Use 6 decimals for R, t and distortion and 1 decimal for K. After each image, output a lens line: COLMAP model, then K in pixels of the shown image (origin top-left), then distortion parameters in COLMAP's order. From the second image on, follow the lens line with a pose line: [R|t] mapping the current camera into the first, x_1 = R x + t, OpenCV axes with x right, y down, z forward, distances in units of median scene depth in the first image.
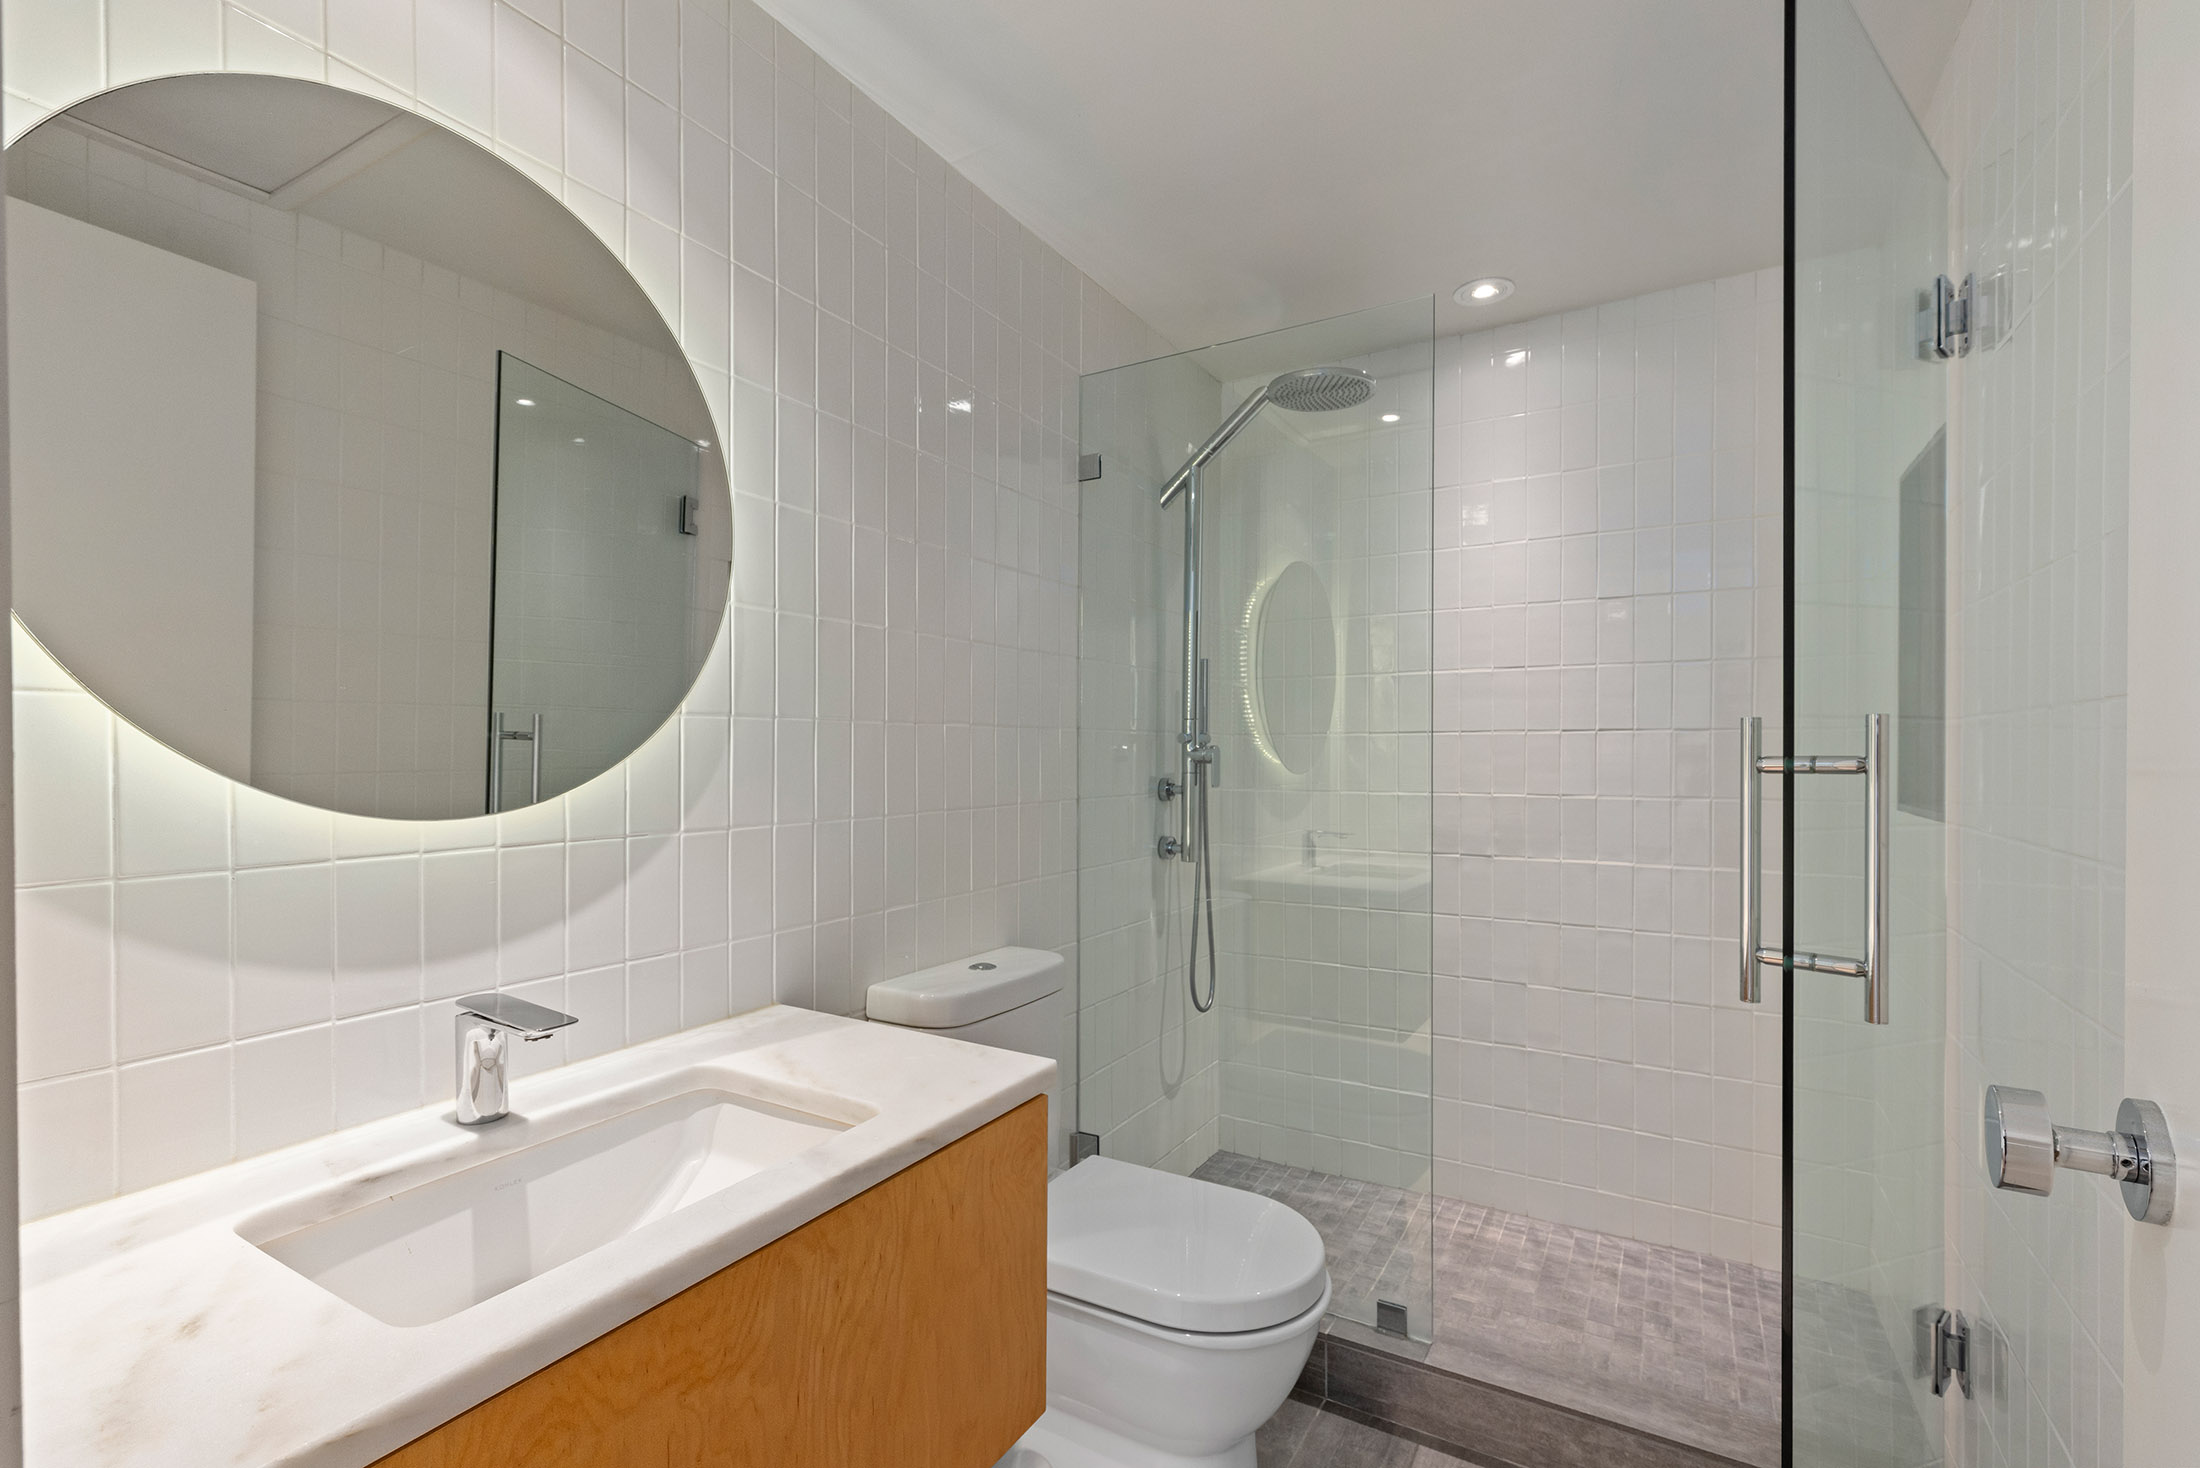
lens RADIAL K [[982.7, 0, 1082.7], [0, 982.7, 741.4], [0, 0, 1]] dist [0.006464, 0.000826]
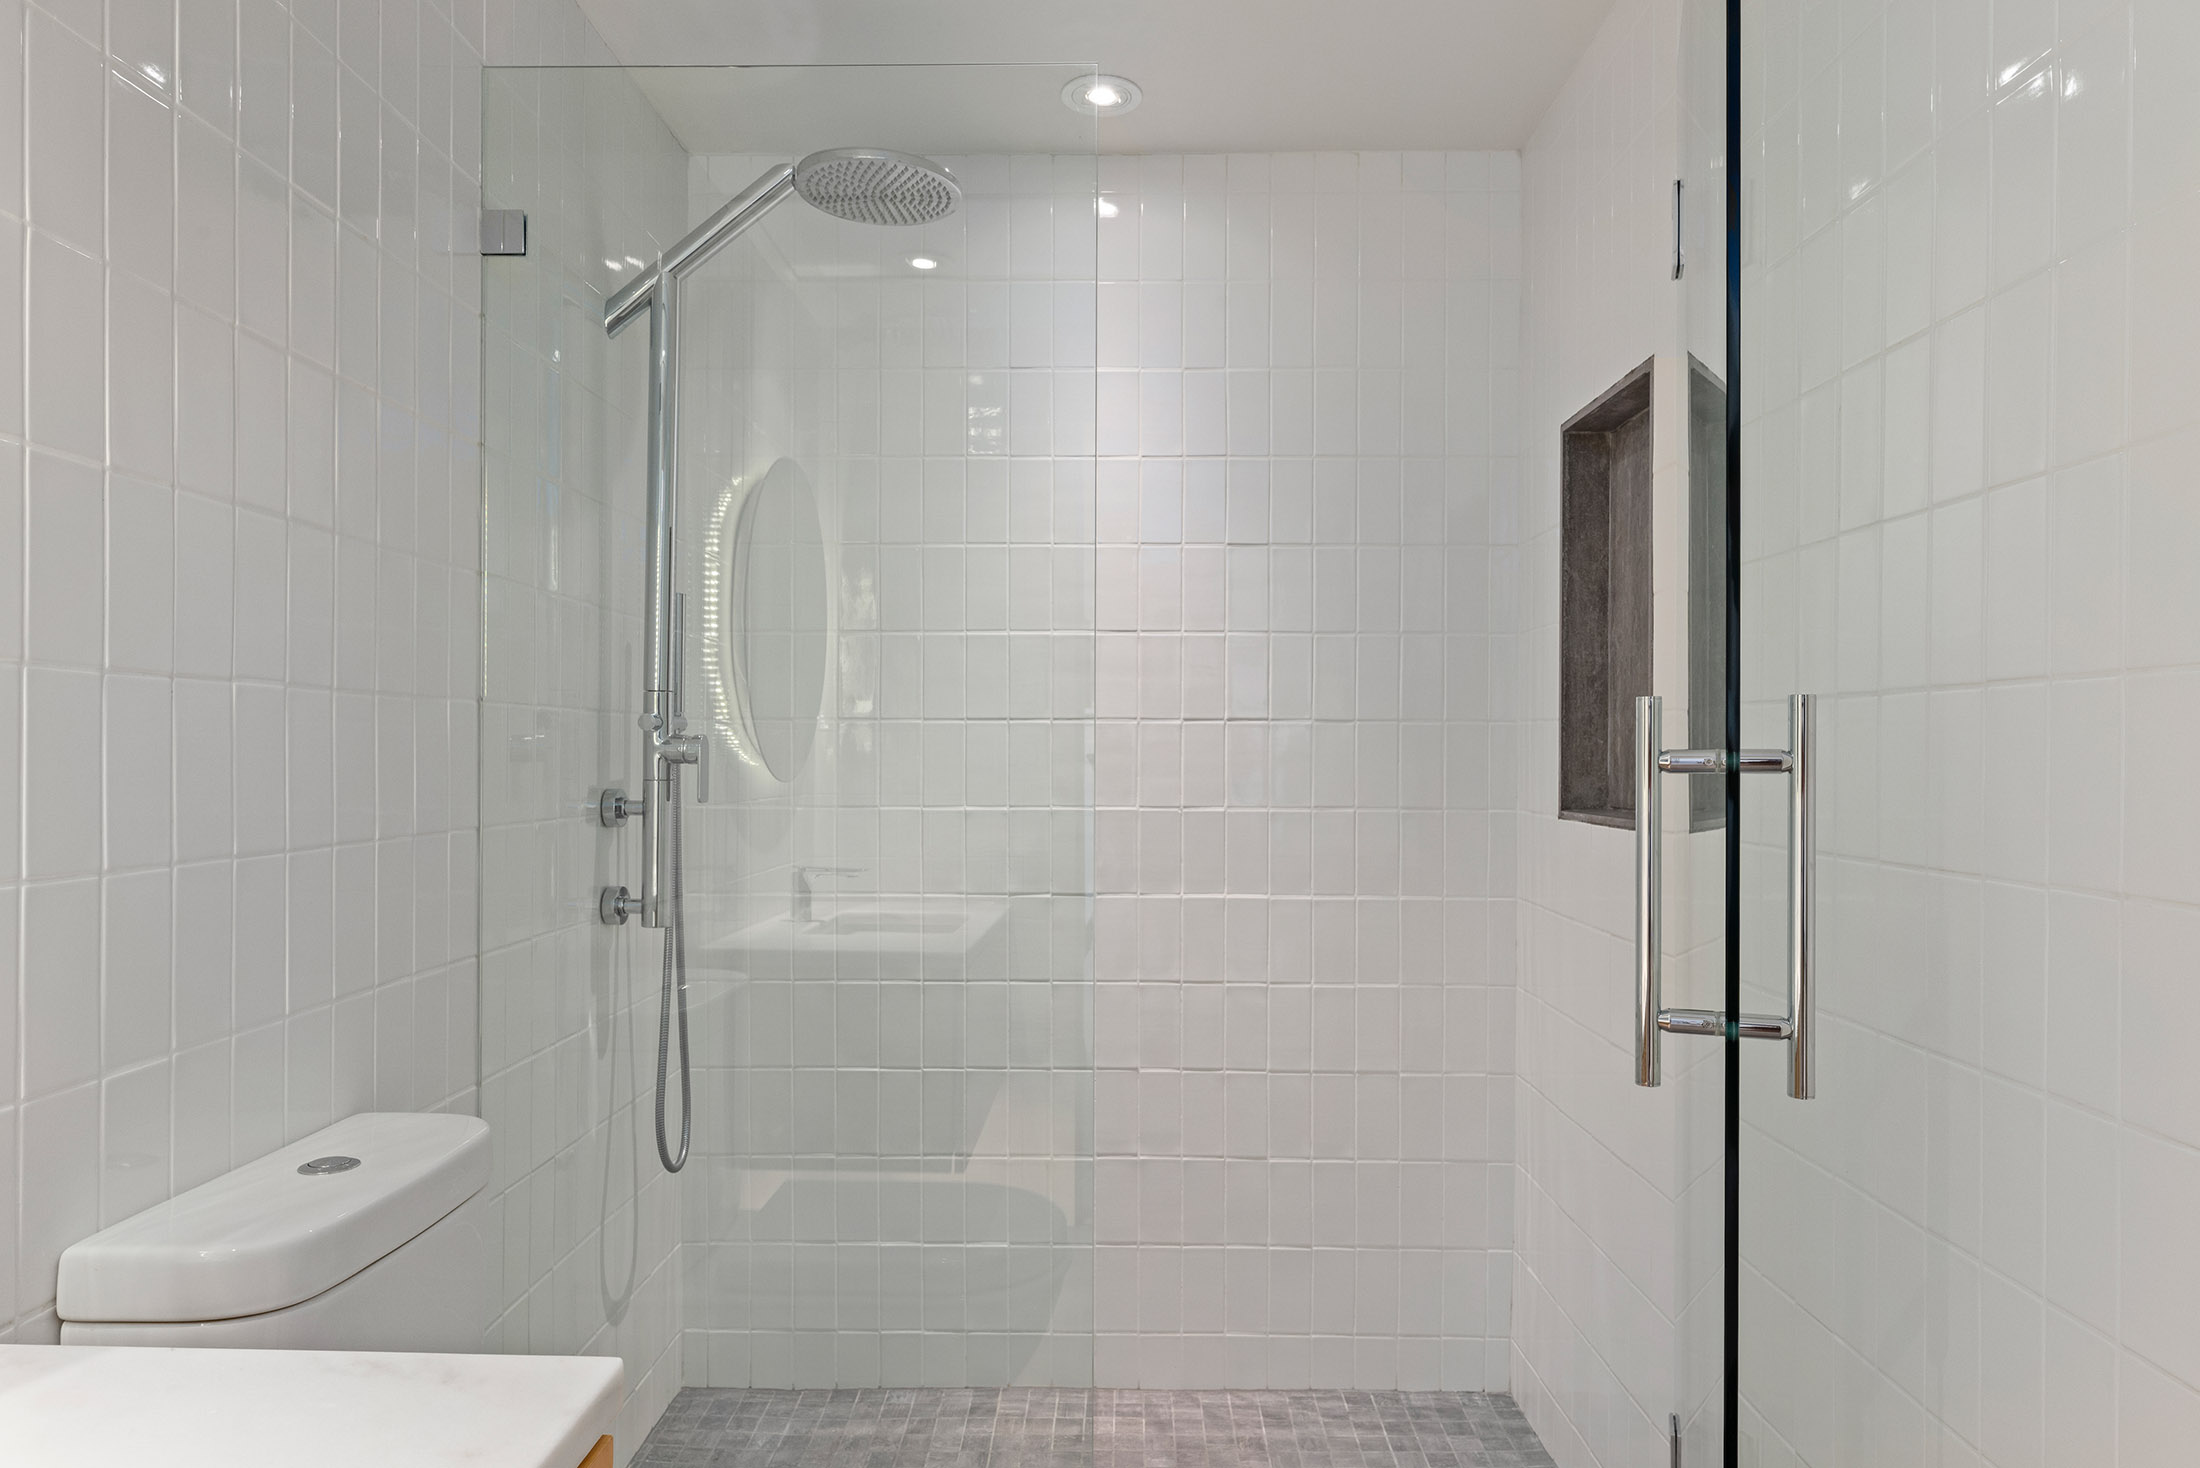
lens RADIAL K [[1383.5, 0, 1114.8], [0, 1383.5, 745.0], [0, 0, 1]] dist [0.006804, -0.001643]
pose [[0.866073, 0.007592, 0.499860, -0.072909], [-0.010625, 0.999938, 0.003222, 0.004950], [-0.499805, -0.008101, 0.866100, 0.123982]]
